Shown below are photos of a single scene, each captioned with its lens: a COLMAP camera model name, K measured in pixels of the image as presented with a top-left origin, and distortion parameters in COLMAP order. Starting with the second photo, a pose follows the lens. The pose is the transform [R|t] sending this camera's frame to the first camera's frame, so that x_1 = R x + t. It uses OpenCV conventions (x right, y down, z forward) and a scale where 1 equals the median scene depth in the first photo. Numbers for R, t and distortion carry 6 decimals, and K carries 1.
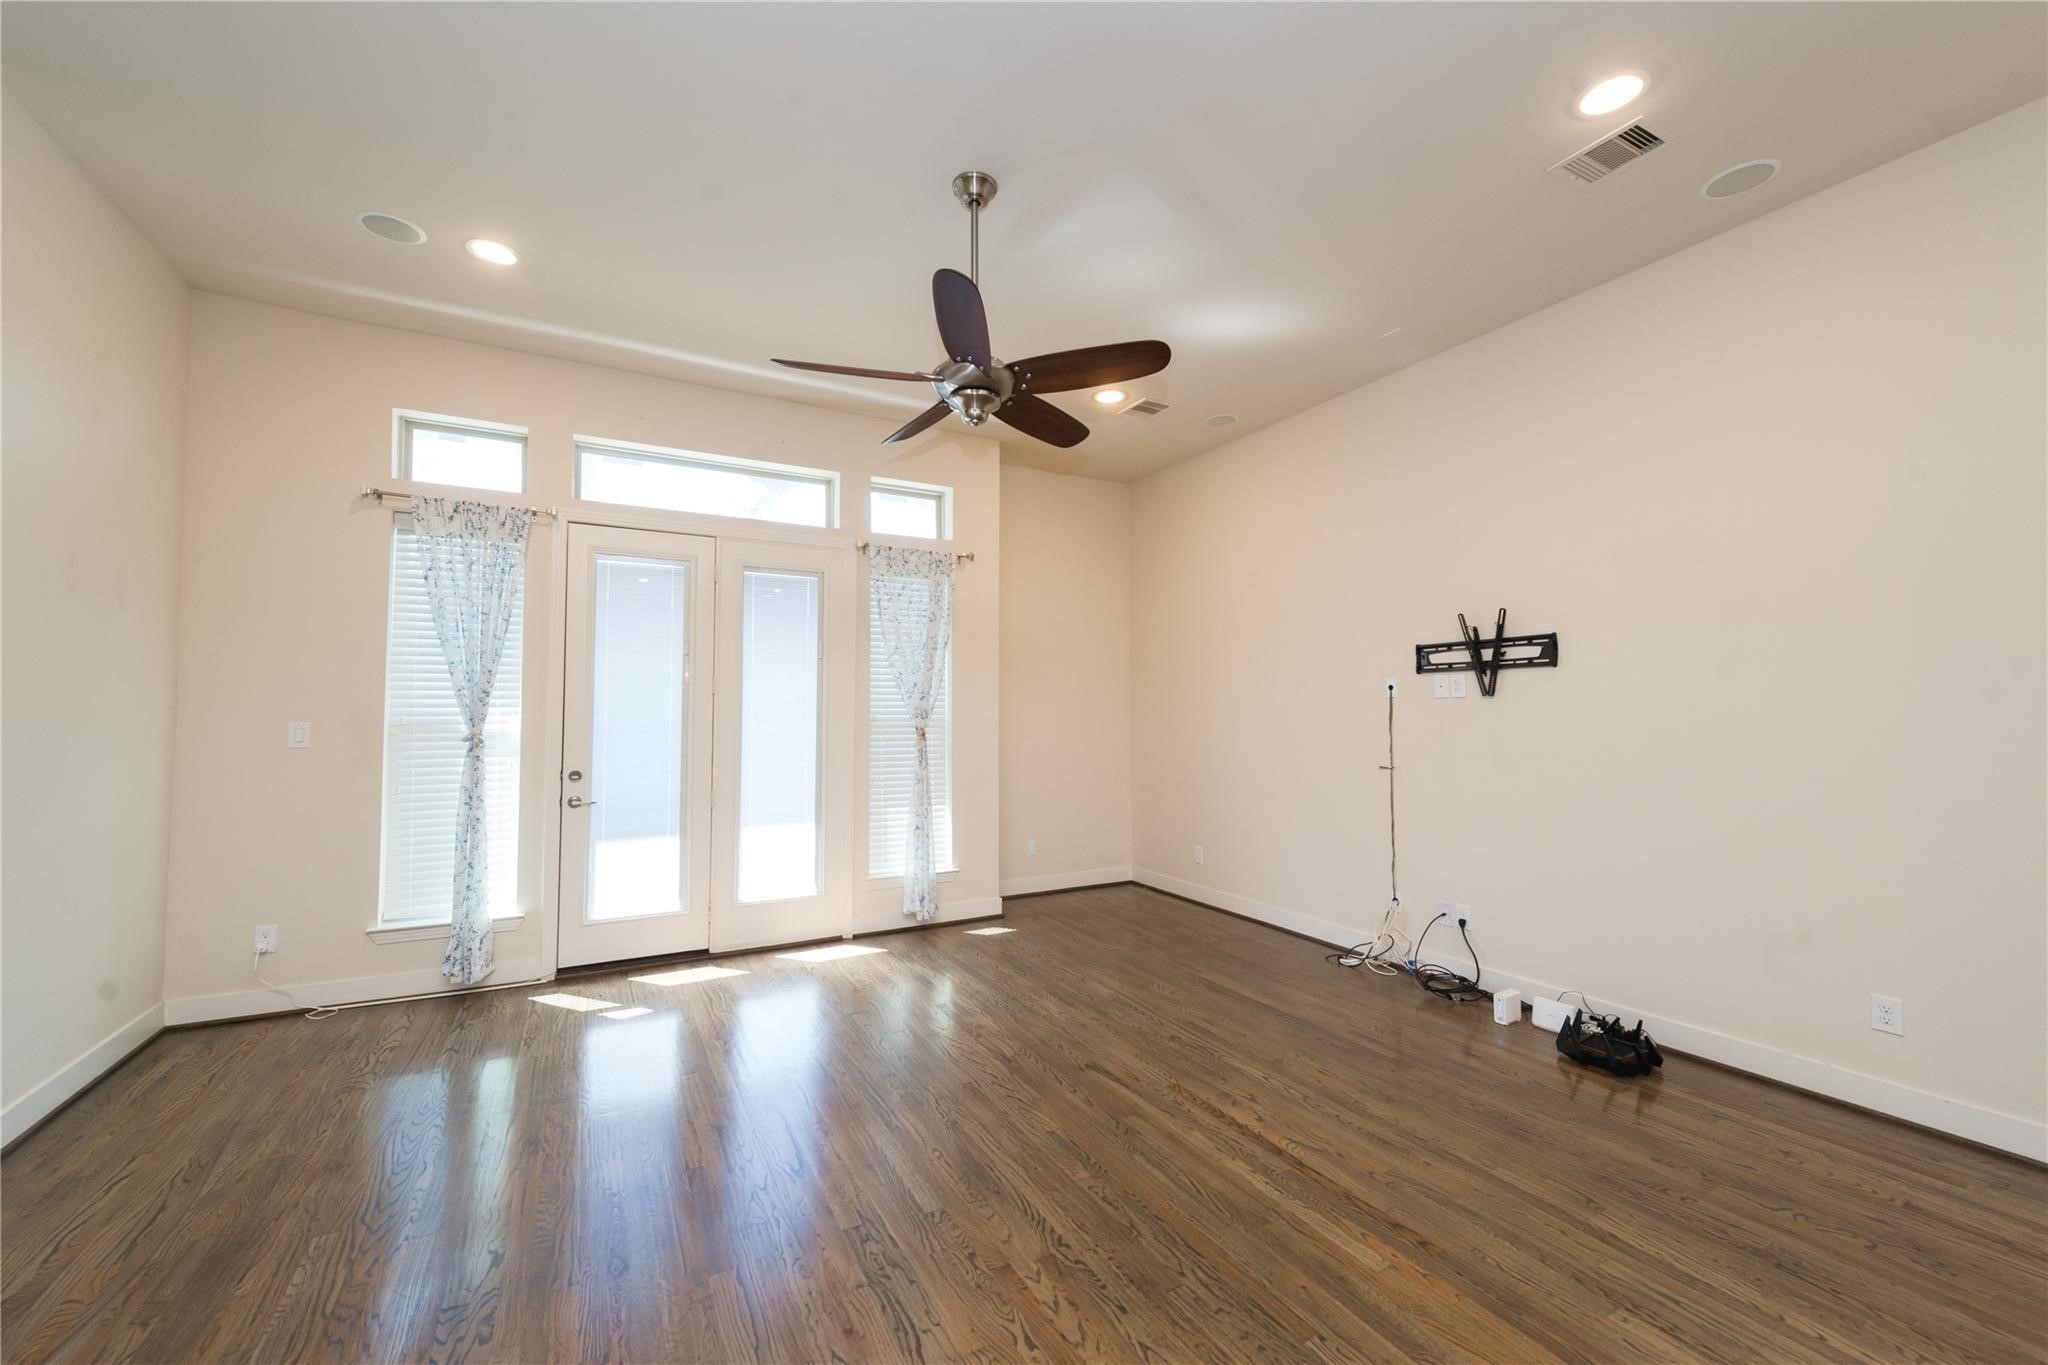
lens RADIAL K [[793.8, 0, 1021.7], [0, 793.8, 684.5], [0, 0, 1]] dist [0.010897, -0.003929]
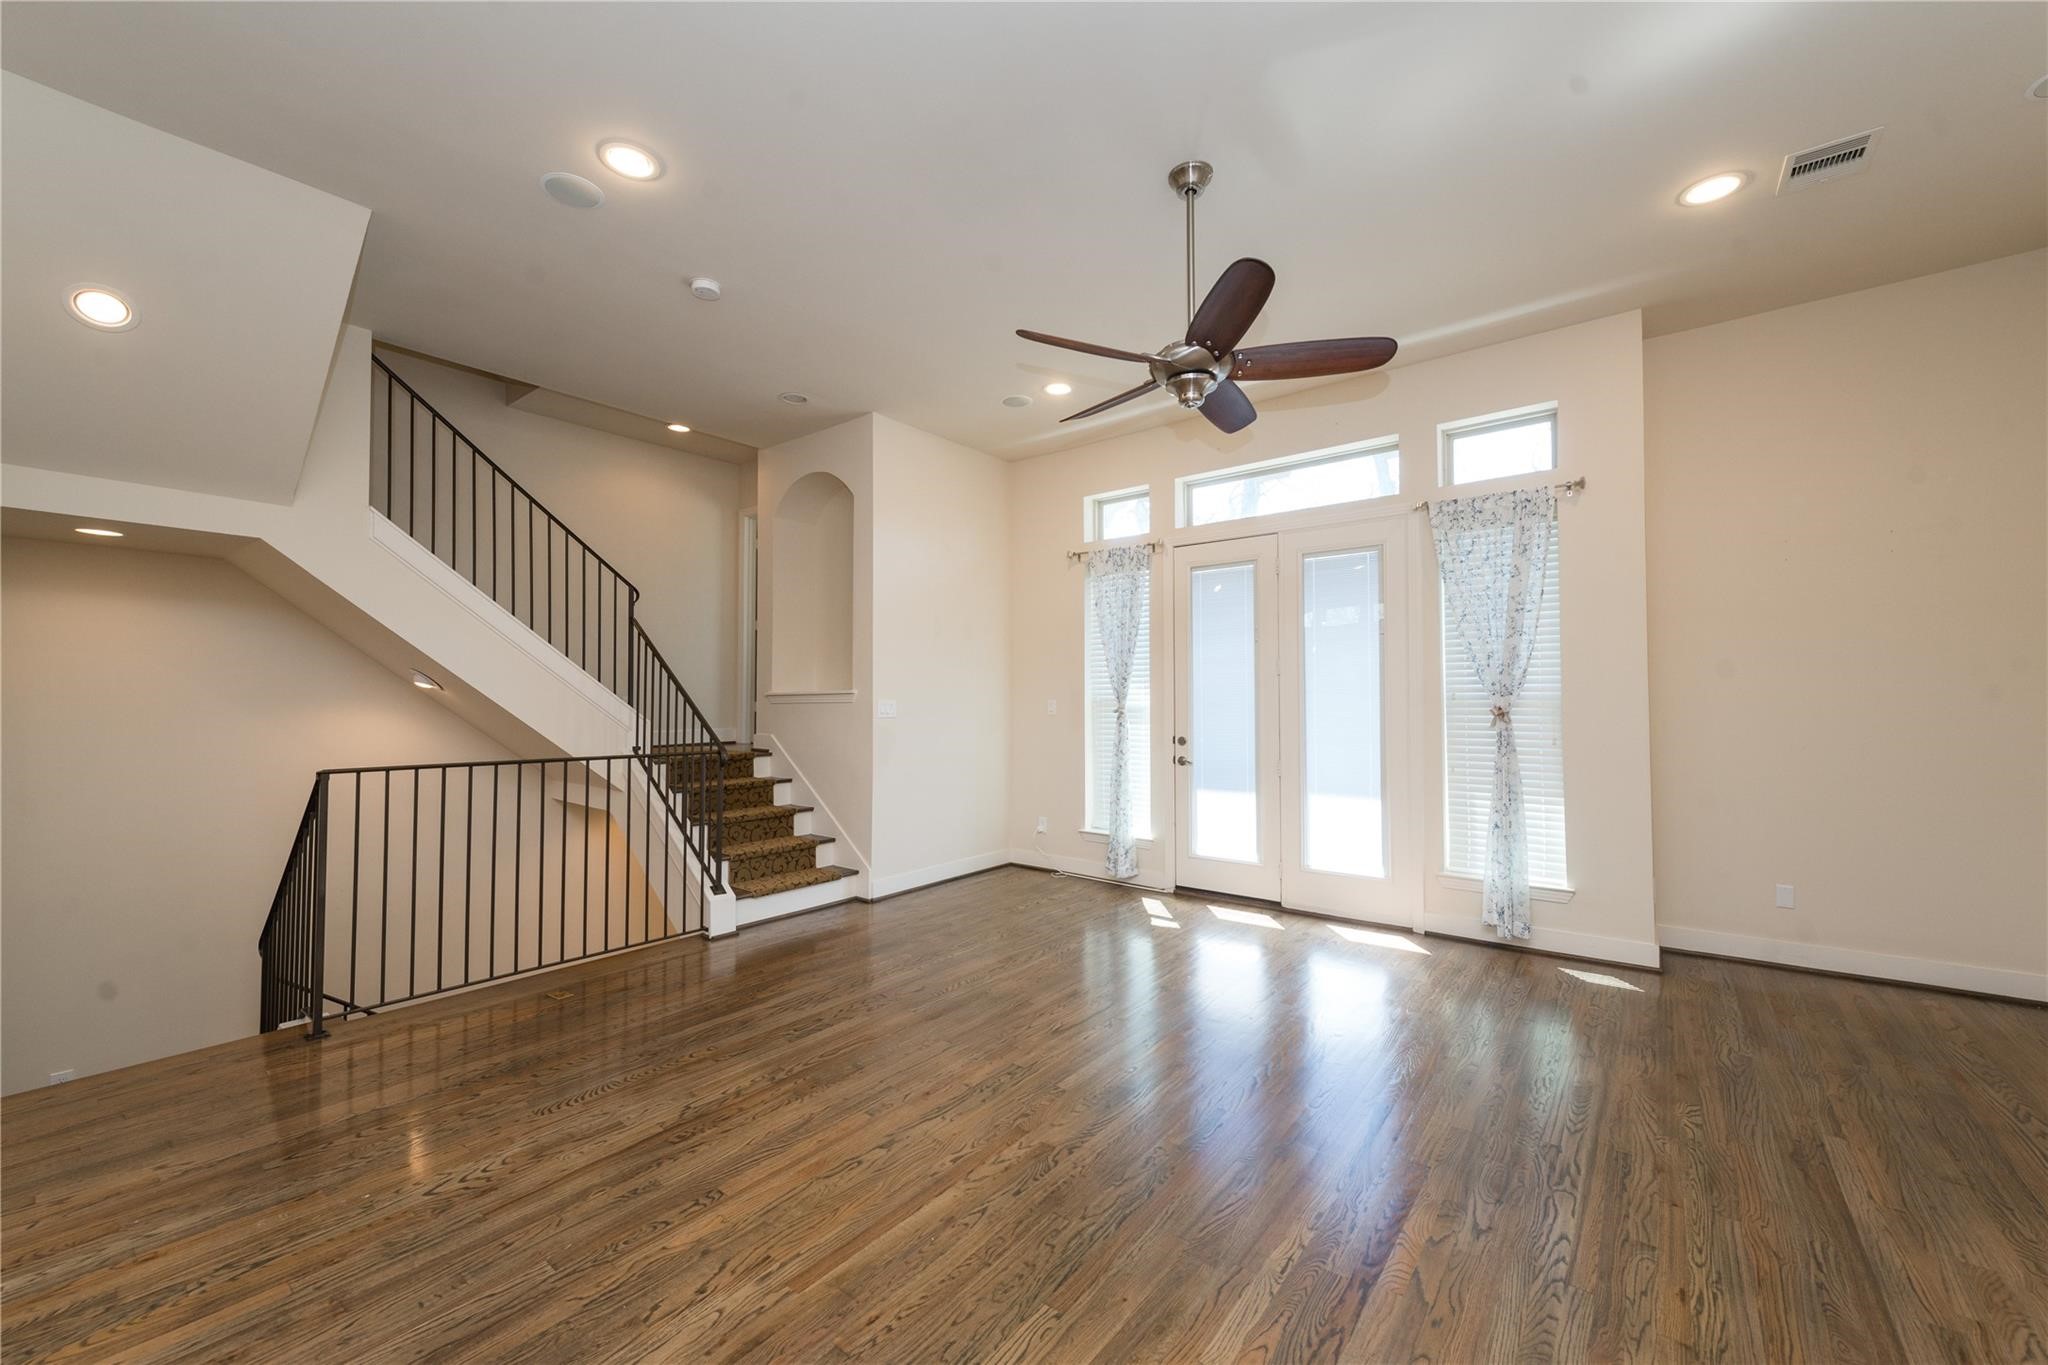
lens RADIAL K [[793.8, 0, 1017.2], [0, 793.8, 688.0], [0, 0, 1]] dist [0.010897, -0.003929]
pose [[0.390657, -0.015227, -0.920410, 0.542075], [0.038080, 0.999275, -0.000369, 0.018705], [0.919748, -0.034906, 0.390954, 0.253579]]
